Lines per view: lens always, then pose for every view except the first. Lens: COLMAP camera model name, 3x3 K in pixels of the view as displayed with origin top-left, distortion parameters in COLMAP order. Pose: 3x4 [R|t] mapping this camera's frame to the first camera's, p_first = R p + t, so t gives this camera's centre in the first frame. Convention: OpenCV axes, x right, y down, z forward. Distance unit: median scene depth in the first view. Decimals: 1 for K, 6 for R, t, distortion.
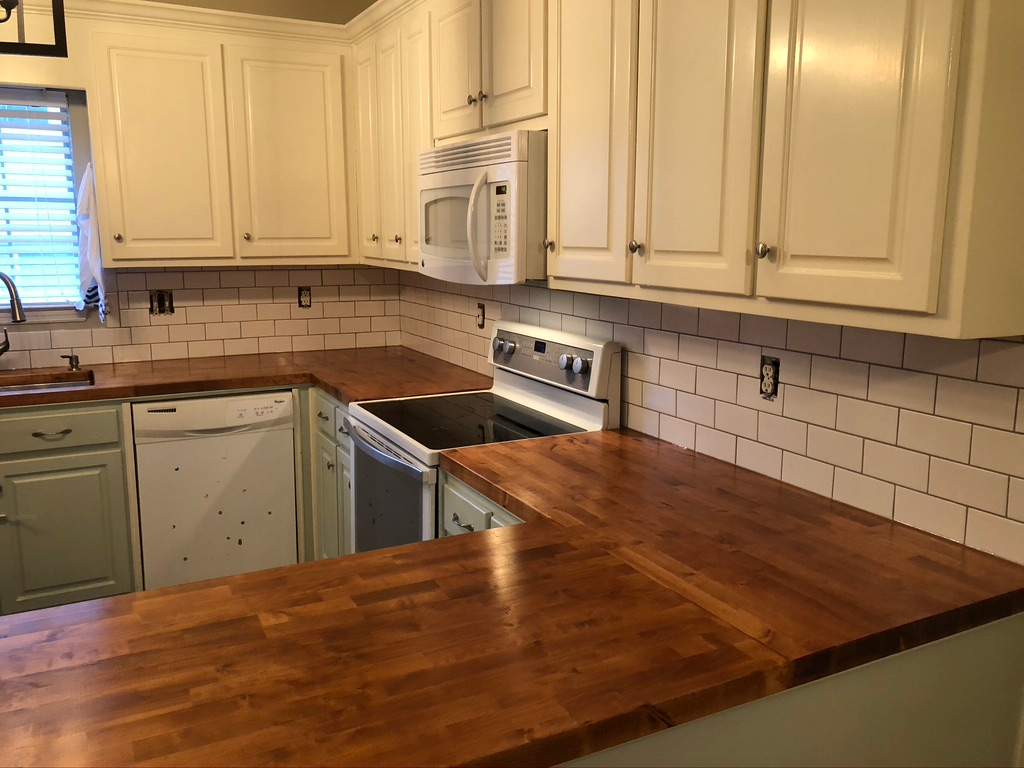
lens RADIAL K [[838.4, 0, 516.4], [0, 838.4, 375.0], [0, 0, 1]] dist [0.044836, -0.063620]
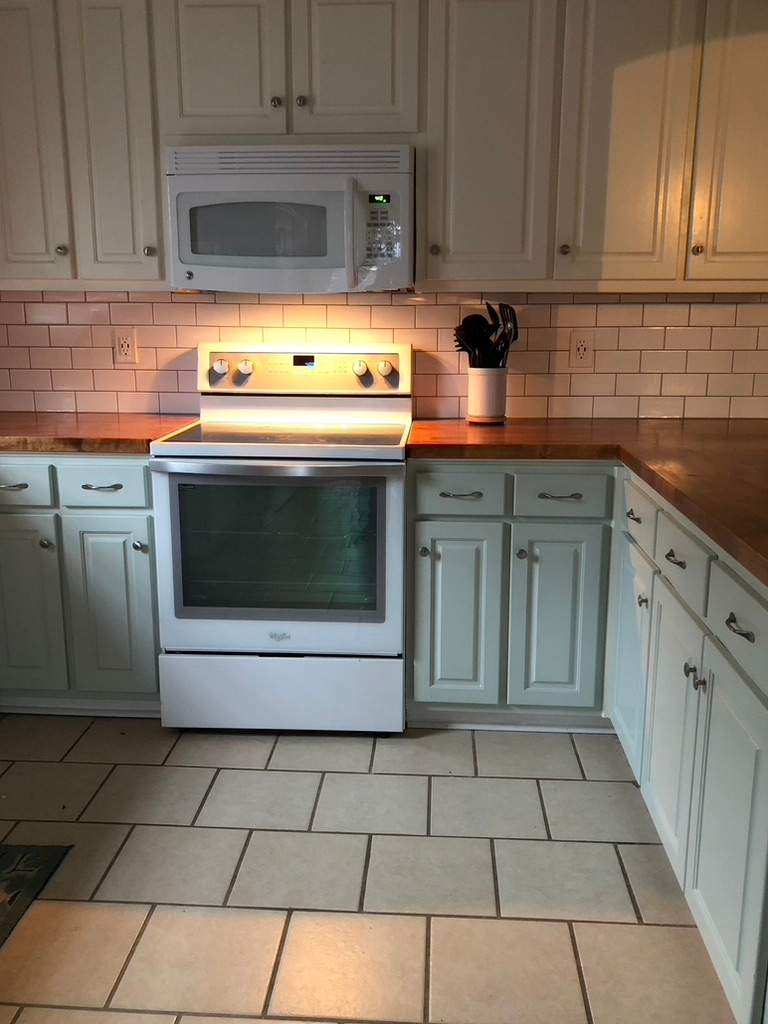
lens RADIAL K [[899.8, 0, 384.3], [0, 899.8, 511.2], [0, 0, 1]] dist [0.053191, -0.070367]
pose [[0.523636, -0.192517, 0.829905, -0.979049], [0.145334, 0.980040, 0.135644, 0.013472], [-0.839454, 0.049585, 0.541164, 0.366229]]
